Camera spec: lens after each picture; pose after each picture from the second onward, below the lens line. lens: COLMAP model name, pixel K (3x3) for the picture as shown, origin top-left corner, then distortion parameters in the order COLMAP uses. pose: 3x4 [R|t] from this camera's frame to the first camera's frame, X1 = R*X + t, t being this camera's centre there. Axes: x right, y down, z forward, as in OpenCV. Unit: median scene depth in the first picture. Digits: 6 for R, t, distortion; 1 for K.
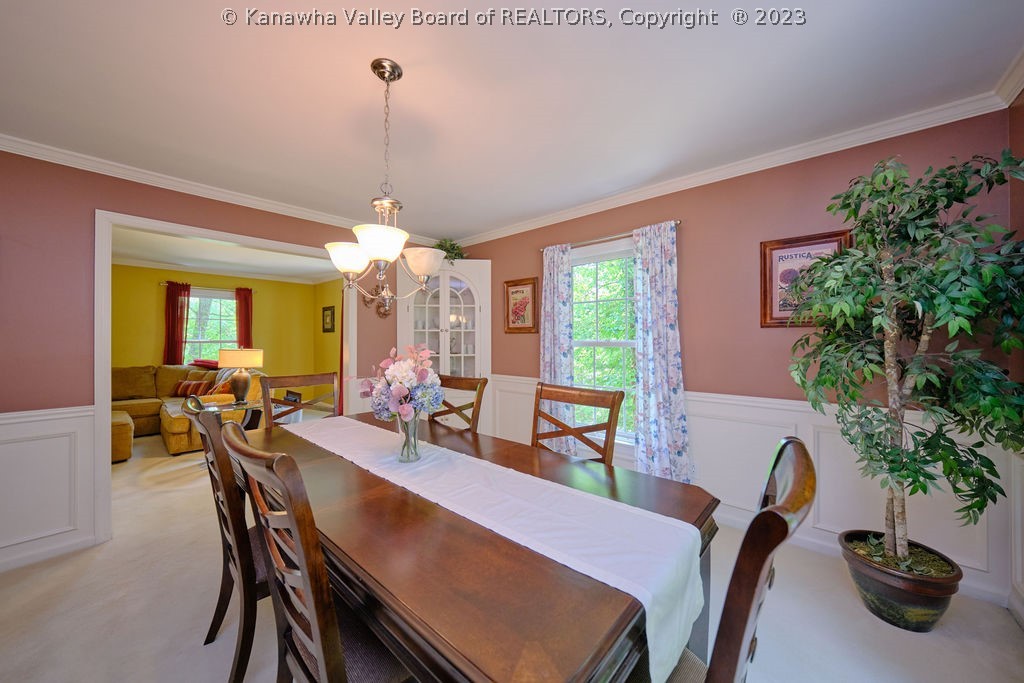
lens RADIAL K [[359.6, 0, 512.5], [0, 359.6, 339.2], [0, 0, 1]] dist [-0.012021, 0.000218]
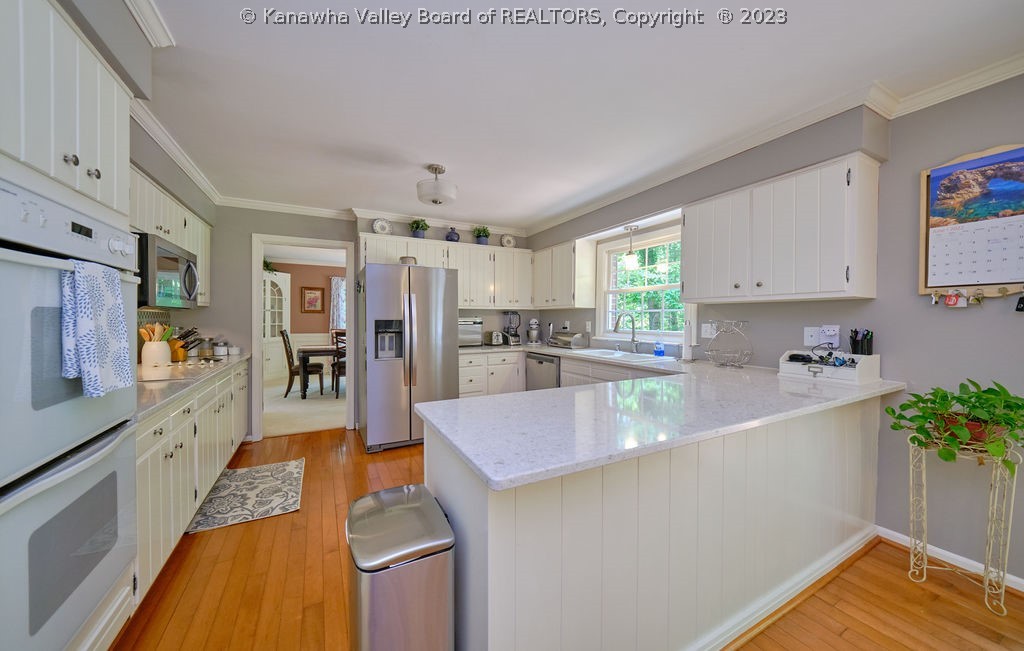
lens RADIAL K [[348.9, 0, 490.5], [0, 348.9, 319.2], [0, 0, 1]] dist [-0.001239, -0.000389]
pose [[0.378712, 0.000129, 0.925514, -1.444912], [-0.012092, 0.999915, 0.004809, -0.002254], [-0.925435, -0.013012, 0.378682, -0.724334]]
